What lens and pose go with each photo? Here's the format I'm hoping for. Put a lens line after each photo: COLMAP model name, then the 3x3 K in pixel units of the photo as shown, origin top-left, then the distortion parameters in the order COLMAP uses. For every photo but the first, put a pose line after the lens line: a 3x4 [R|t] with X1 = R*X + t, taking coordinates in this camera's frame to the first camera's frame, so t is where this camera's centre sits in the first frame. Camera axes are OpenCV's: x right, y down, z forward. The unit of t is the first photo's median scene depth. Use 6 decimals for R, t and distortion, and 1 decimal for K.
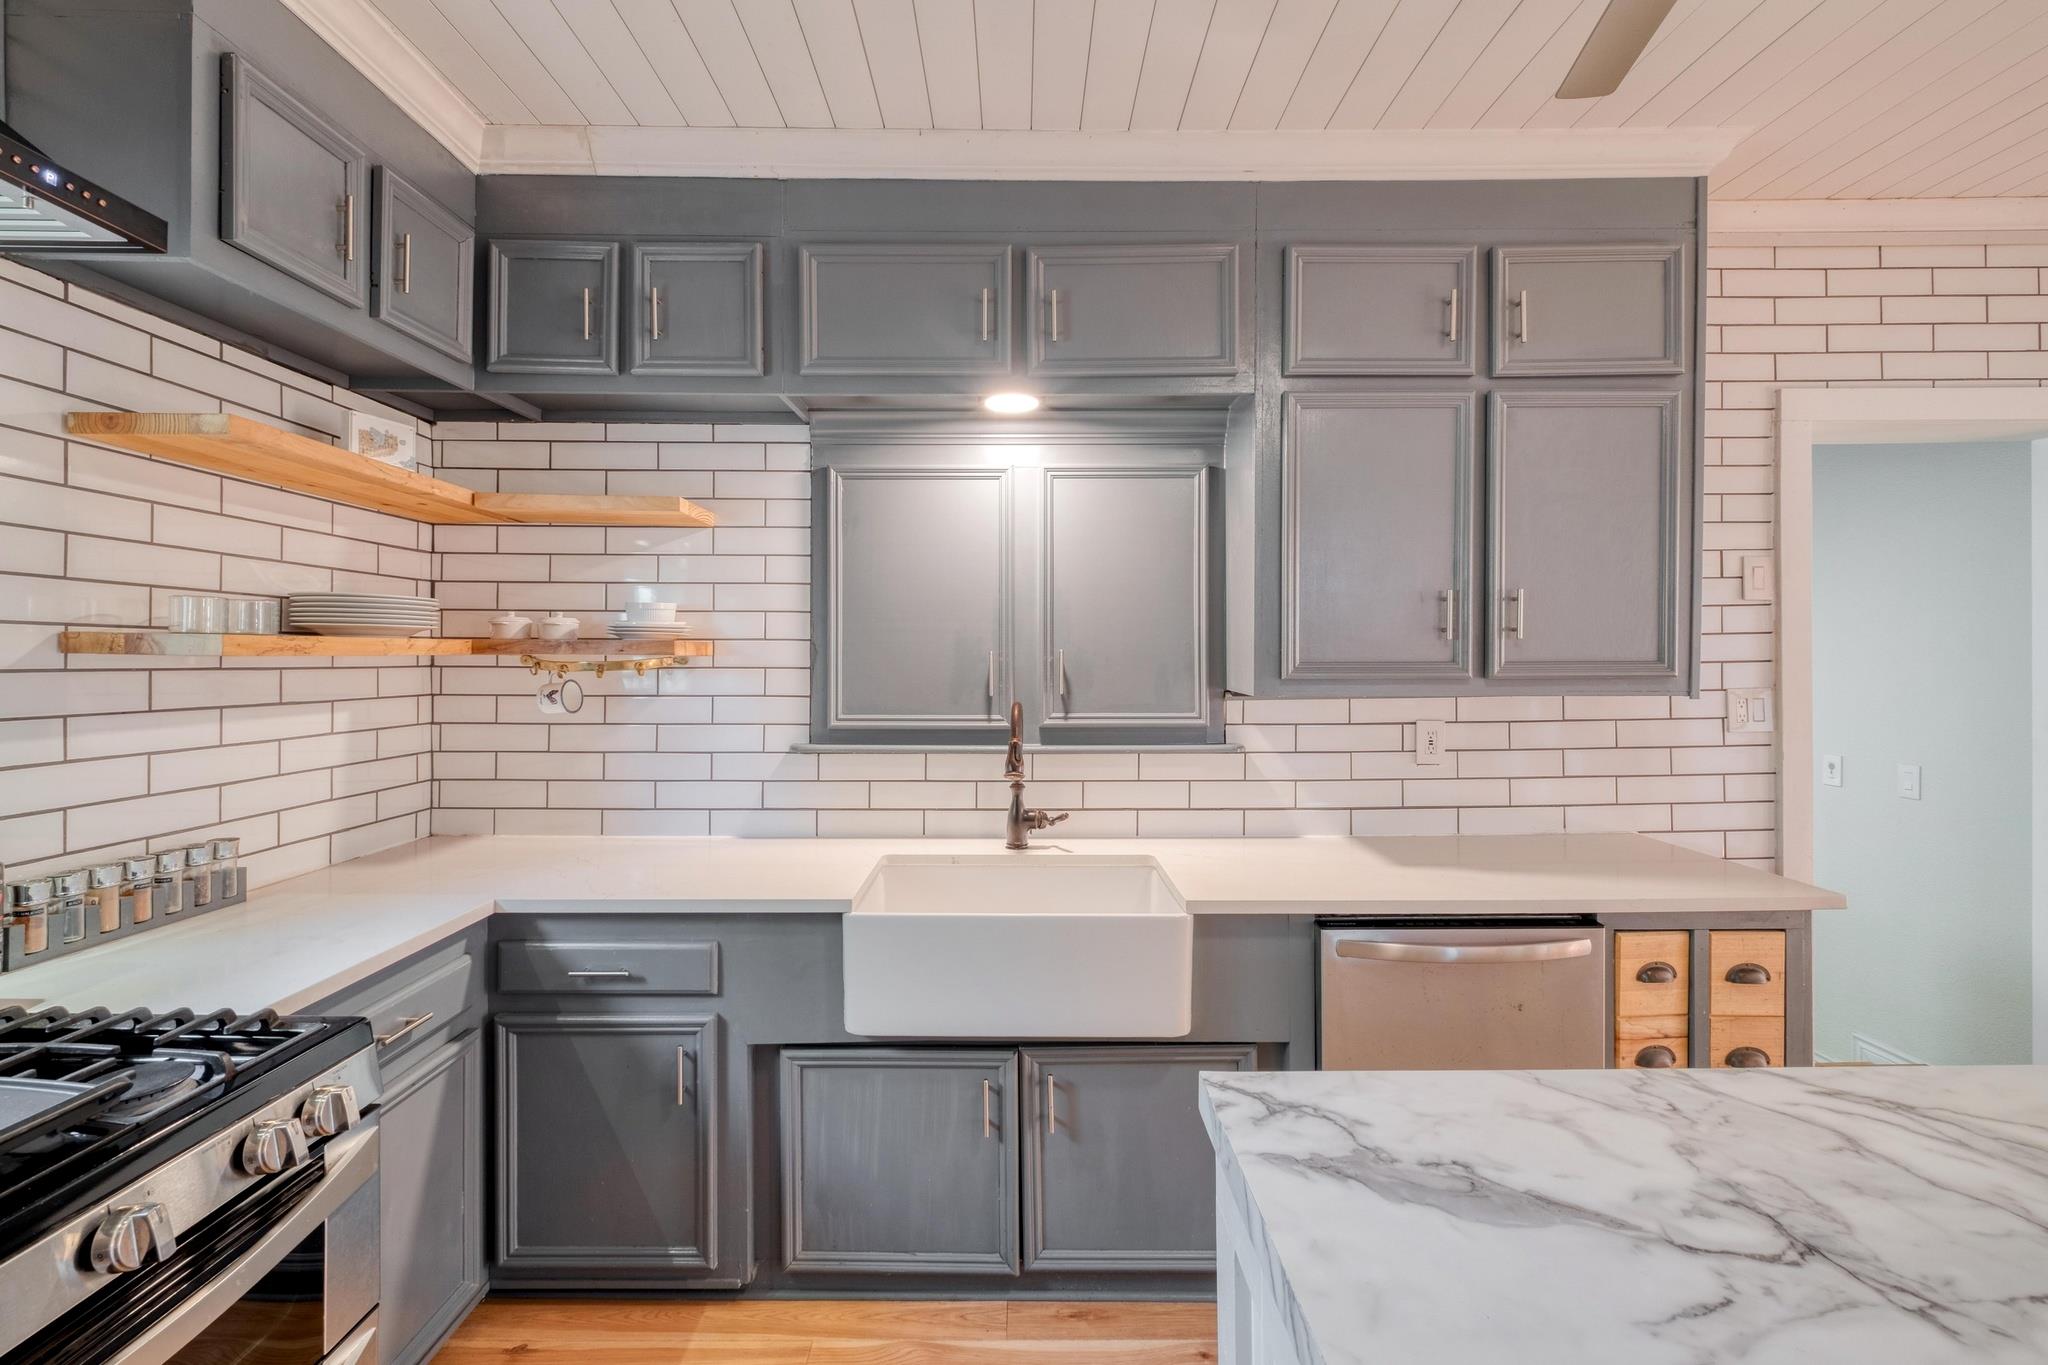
lens RADIAL K [[884.0, 0, 1016.5], [0, 884.0, 658.6], [0, 0, 1]] dist [0.008323, -0.002760]
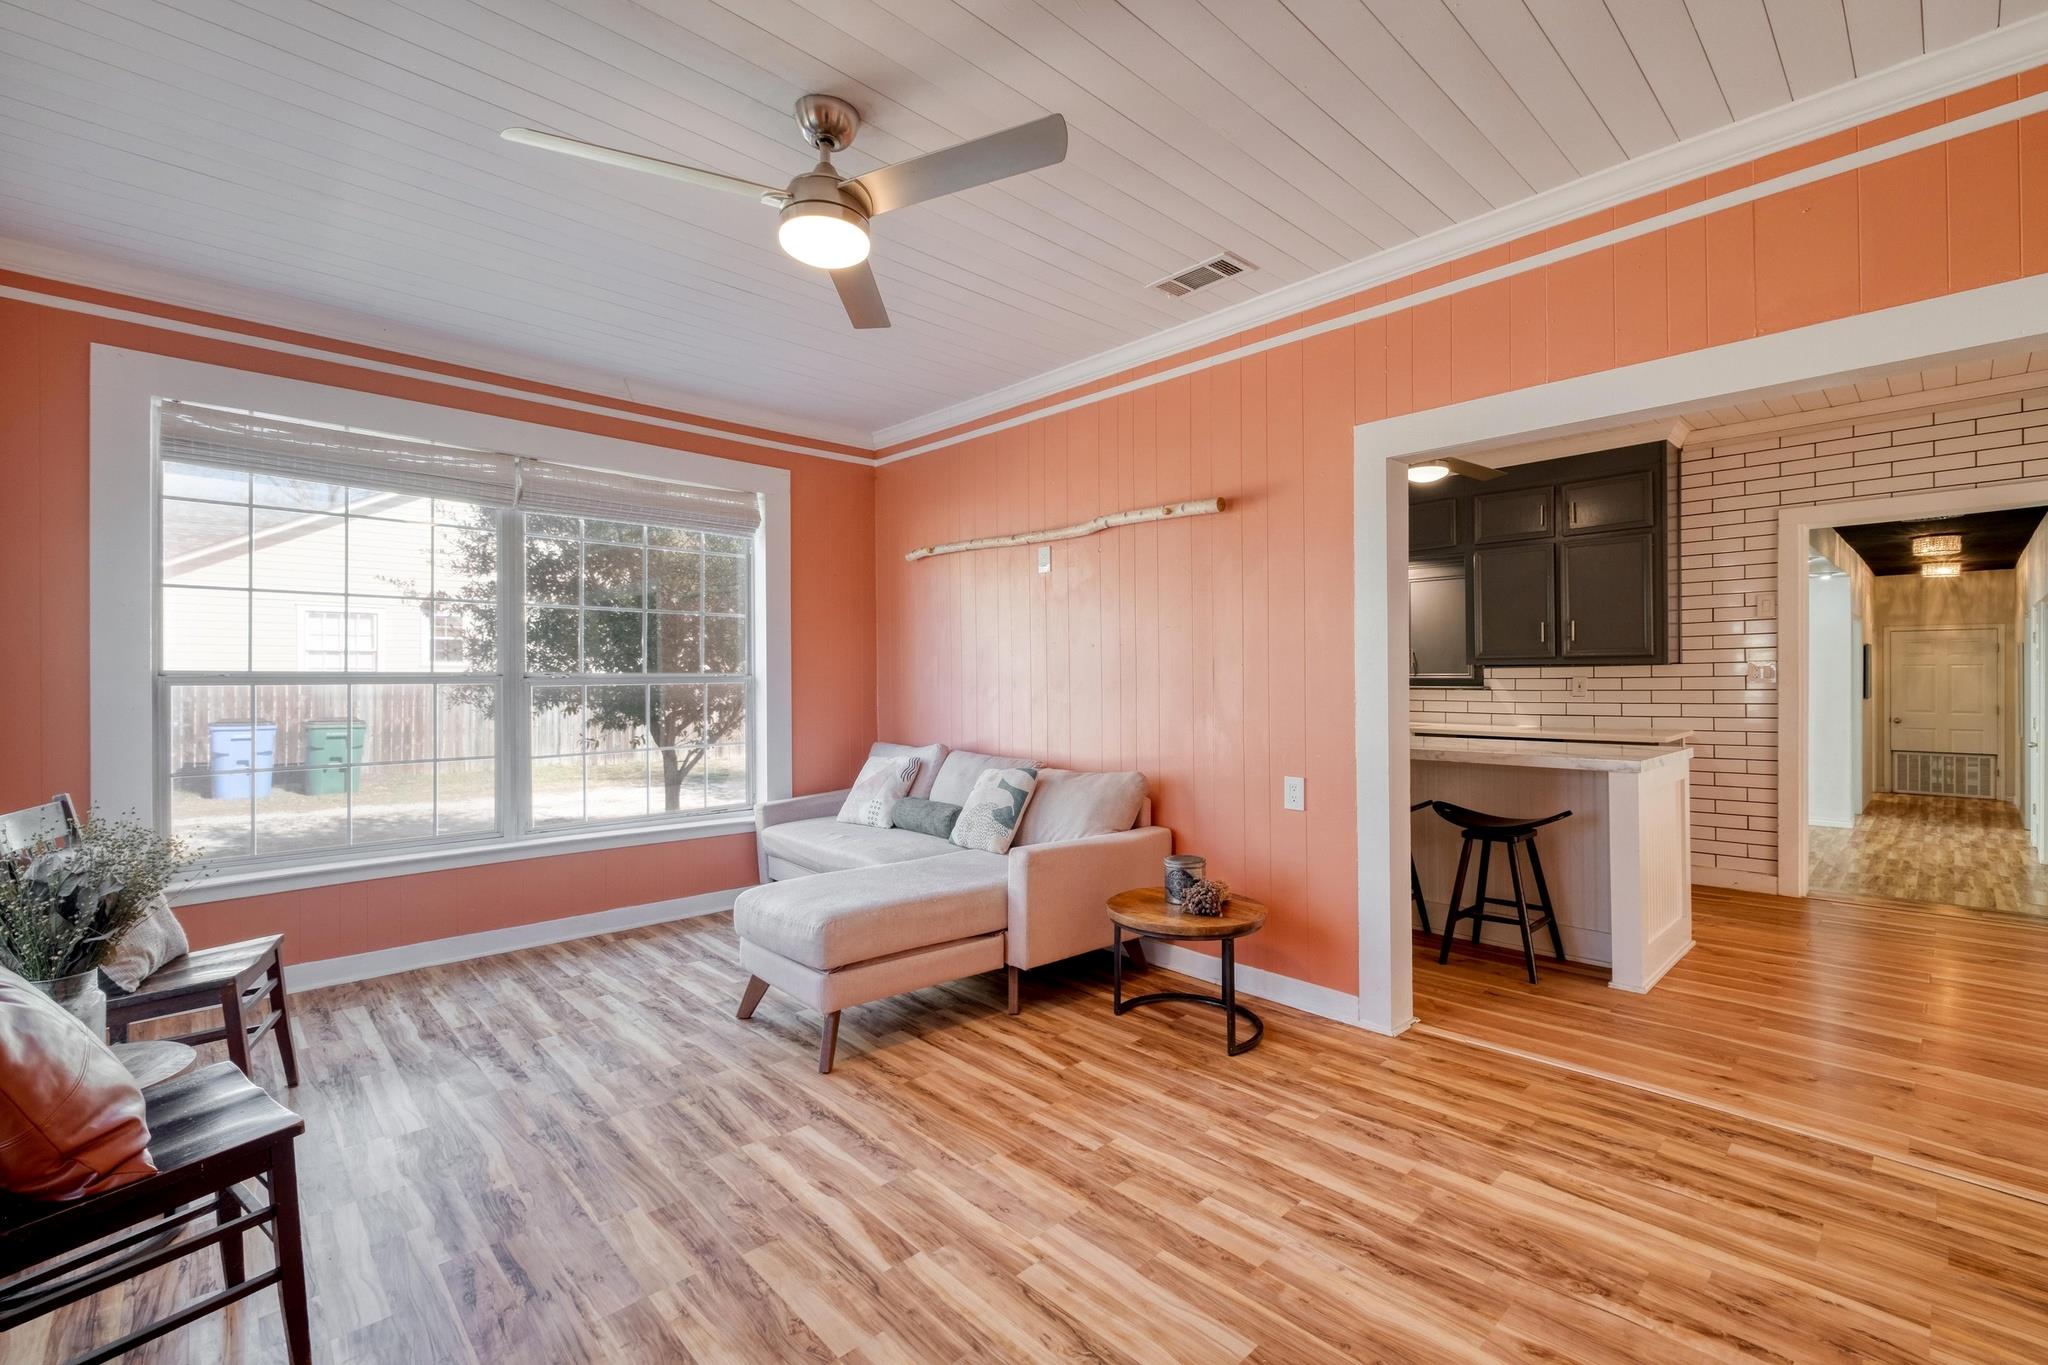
lens RADIAL K [[884.0, 0, 1027.5], [0, 884.0, 672.9], [0, 0, 1]] dist [0.008323, -0.002760]
pose [[0.684987, -0.001392, -0.728554, 1.211674], [0.006013, 0.999975, 0.003744, 0.044831], [0.728531, -0.006945, 0.684978, -1.659493]]
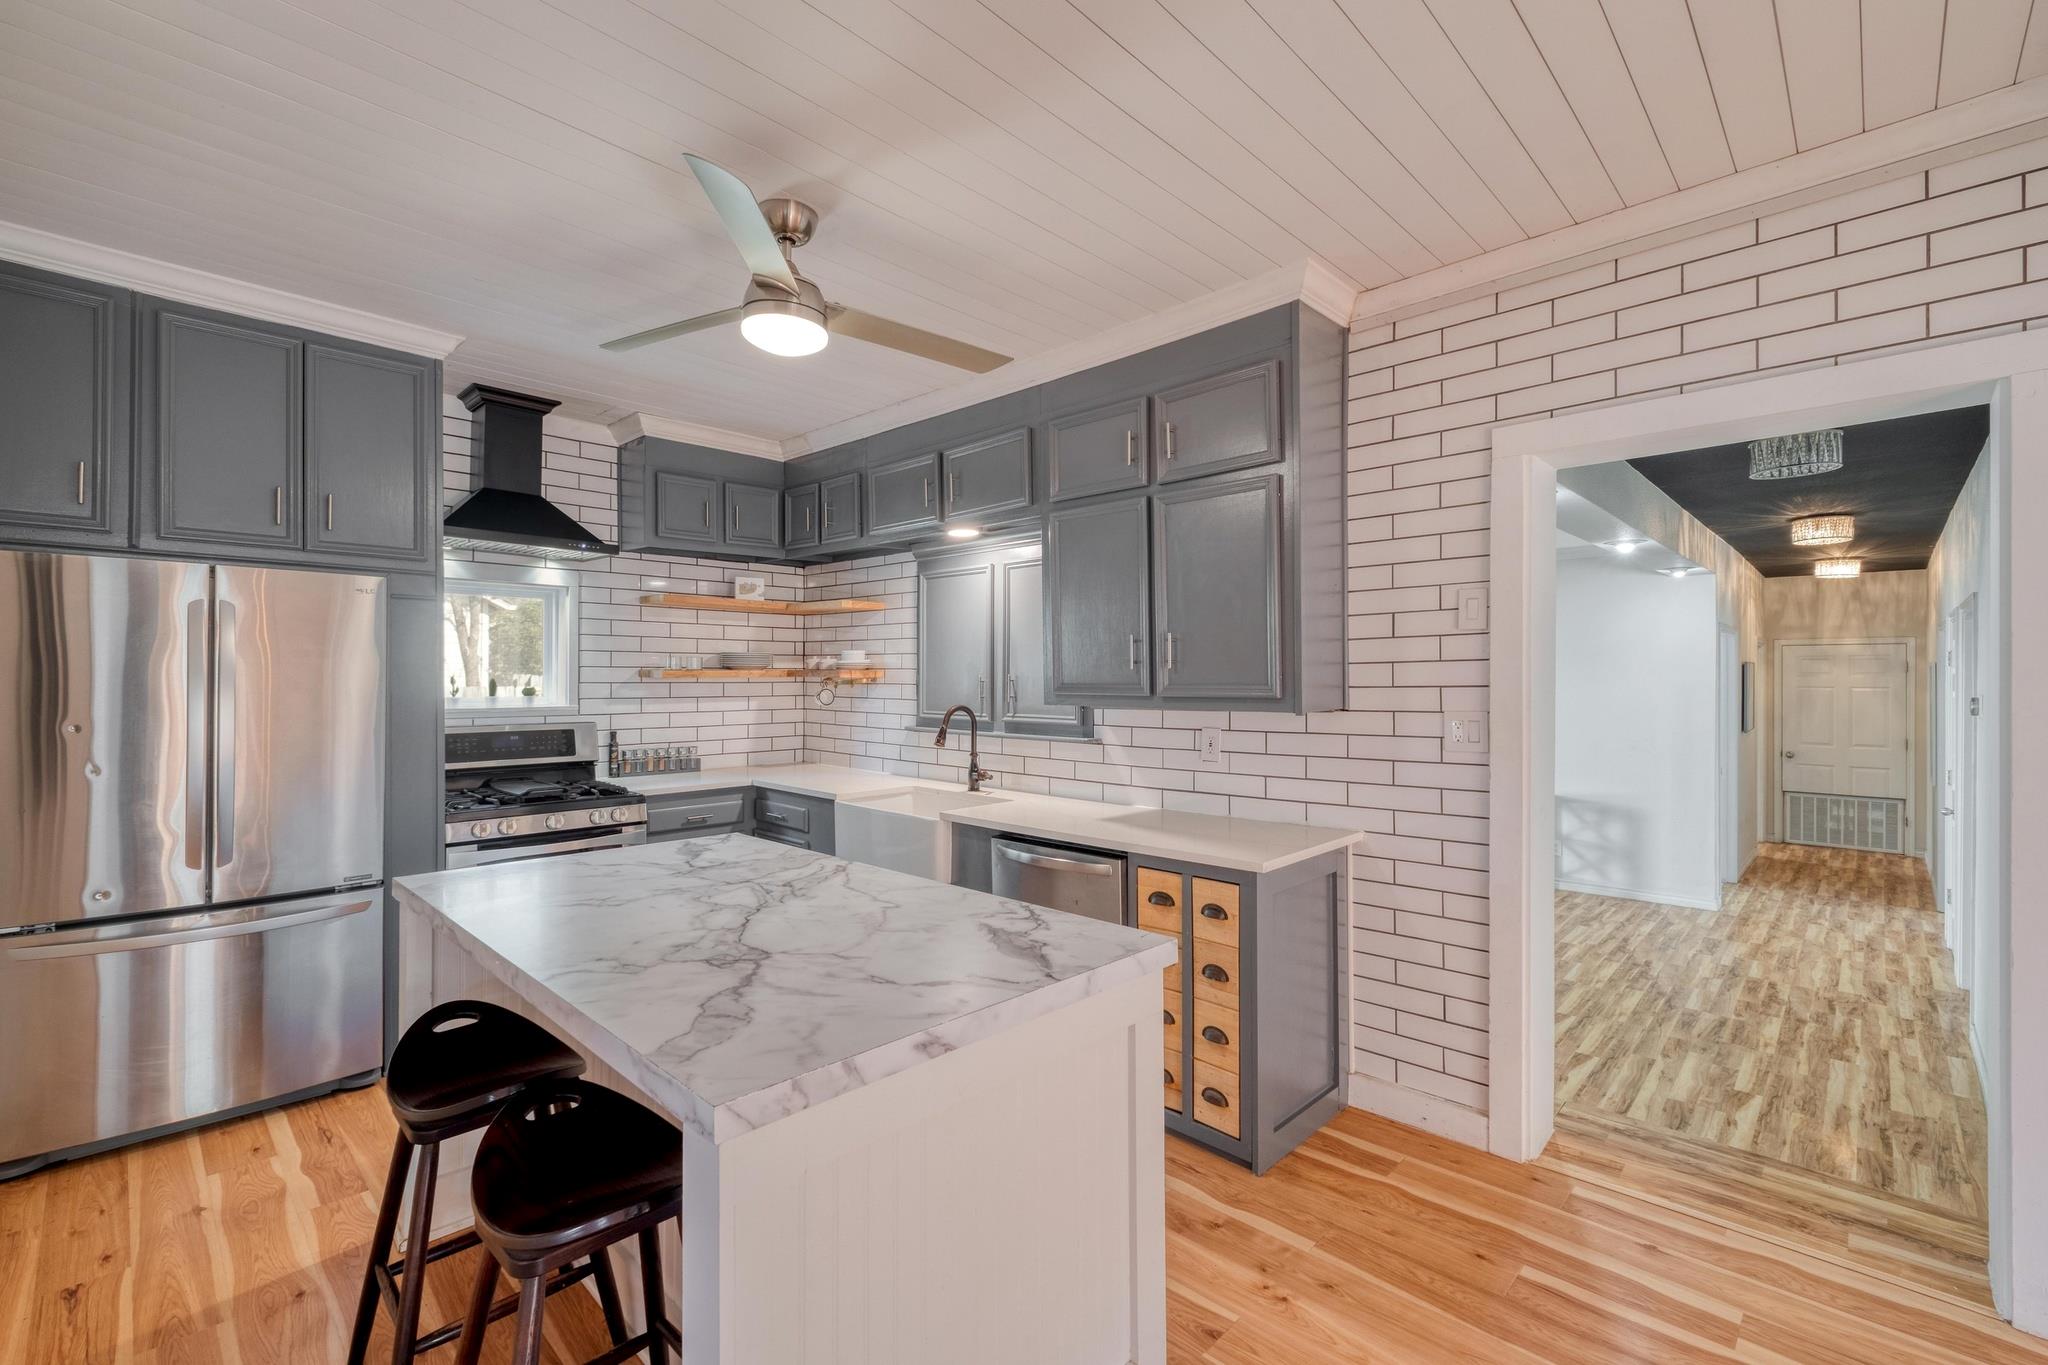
lens RADIAL K [[884.0, 0, 1023.8], [0, 884.0, 674.2], [0, 0, 1]] dist [0.008323, -0.002760]
pose [[0.714502, 0.000859, -0.699633, 1.258306], [0.000590, 0.999998, 0.001830, -0.014415], [0.699634, -0.001720, 0.714500, -0.154033]]
